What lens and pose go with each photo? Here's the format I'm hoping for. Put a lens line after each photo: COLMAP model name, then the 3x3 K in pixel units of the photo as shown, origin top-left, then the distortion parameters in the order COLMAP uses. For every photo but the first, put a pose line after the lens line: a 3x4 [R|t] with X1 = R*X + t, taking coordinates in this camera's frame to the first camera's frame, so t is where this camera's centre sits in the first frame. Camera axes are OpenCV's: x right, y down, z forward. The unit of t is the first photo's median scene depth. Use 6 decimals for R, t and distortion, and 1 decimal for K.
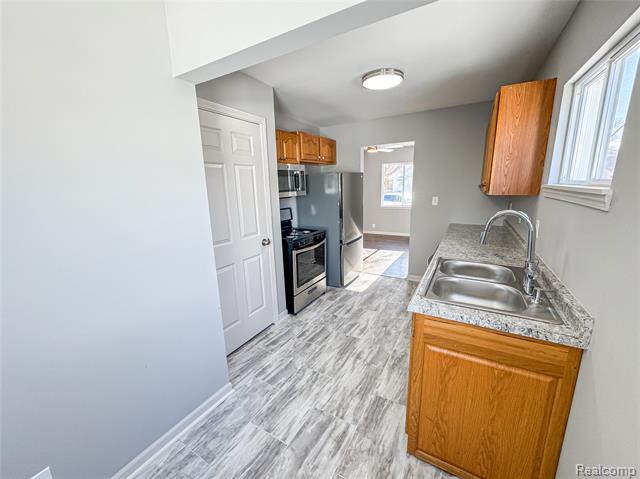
lens RADIAL K [[258.2, 0, 320.3], [0, 258.2, 239.6], [0, 0, 1]] dist [-0.001302, -0.000194]
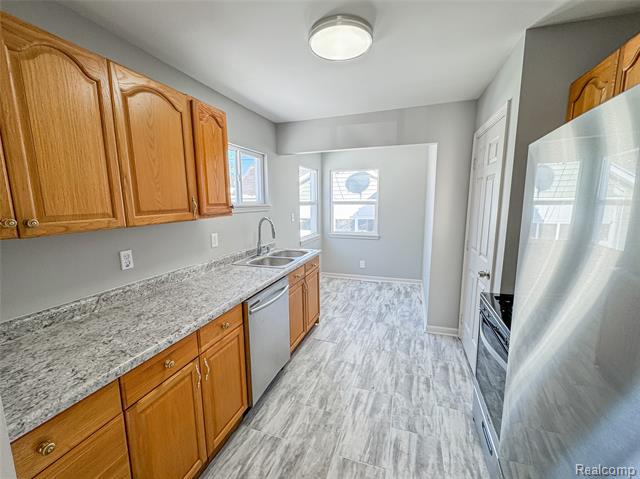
lens RADIAL K [[258.2, 0, 320.2], [0, 258.2, 238.5], [0, 0, 1]] dist [-0.001302, -0.000194]
pose [[-0.980437, 0.057165, -0.188351, 0.416712], [-0.014007, 0.934211, 0.356447, -0.366889], [0.196336, 0.352112, -0.915134, 1.643778]]
